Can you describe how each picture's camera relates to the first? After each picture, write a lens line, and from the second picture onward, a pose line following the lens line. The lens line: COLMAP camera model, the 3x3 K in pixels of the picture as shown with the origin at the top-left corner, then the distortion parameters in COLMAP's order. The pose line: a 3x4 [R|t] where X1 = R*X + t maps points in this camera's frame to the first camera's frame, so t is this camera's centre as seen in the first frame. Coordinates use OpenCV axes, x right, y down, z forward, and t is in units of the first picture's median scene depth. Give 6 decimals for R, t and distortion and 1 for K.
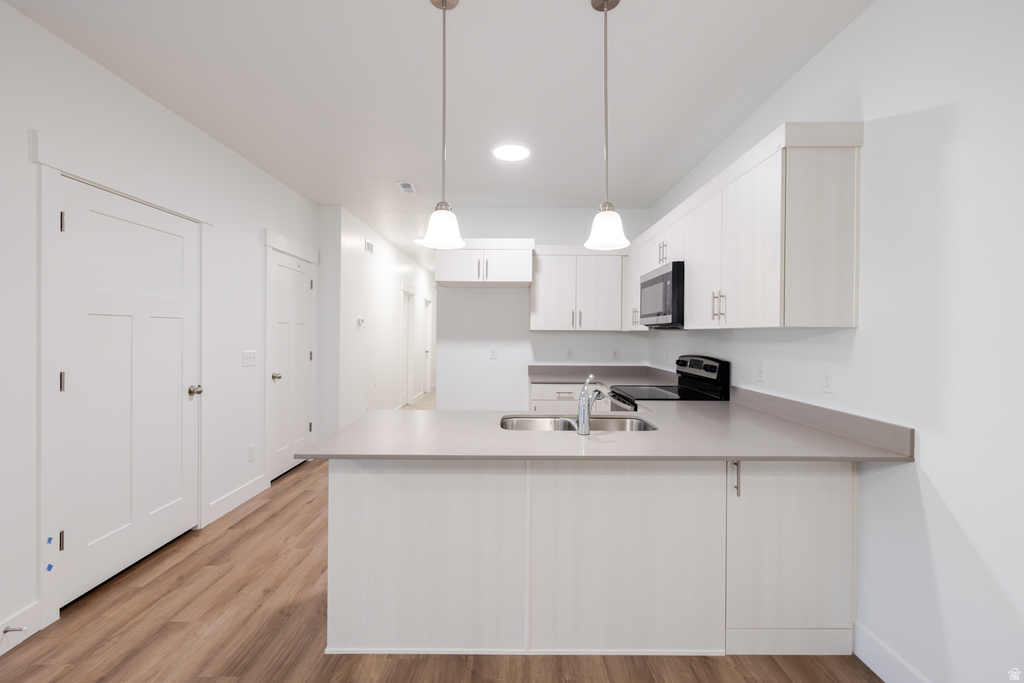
lens RADIAL K [[438.6, 0, 518.1], [0, 438.6, 338.2], [0, 0, 1]] dist [0.000580, -0.000104]
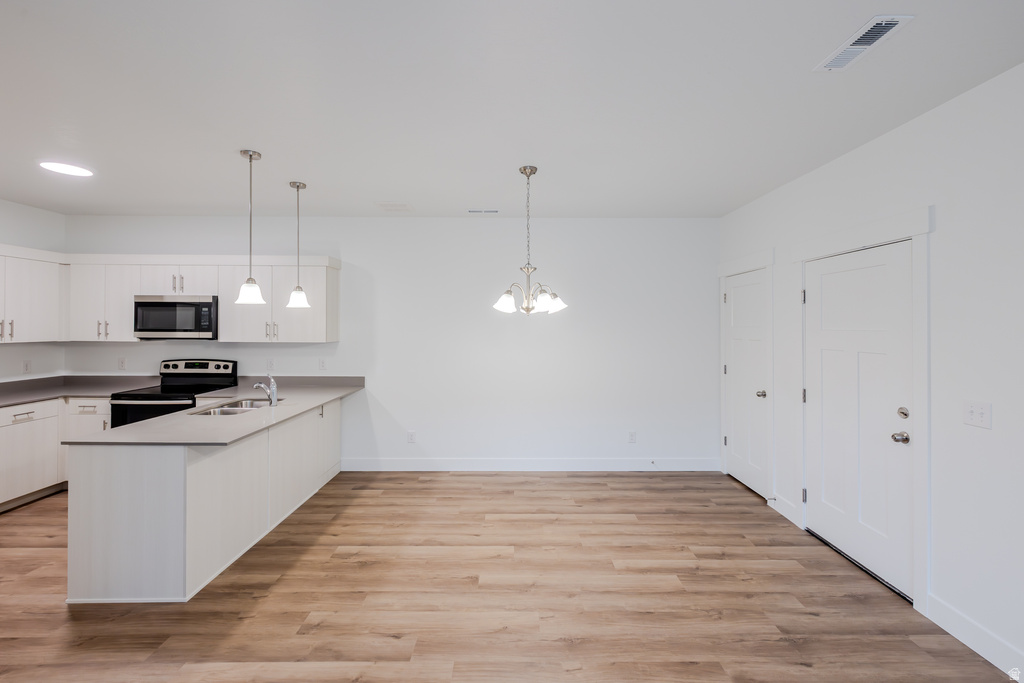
lens RADIAL K [[439.3, 0, 517.3], [0, 439.3, 319.9], [0, 0, 1]] dist [0.001906, -0.000111]
pose [[0.000994, 0.005389, 0.999985, -1.017913], [0.004096, 0.999977, -0.005393, -0.075402], [-0.999991, 0.004101, 0.000972, -0.011555]]
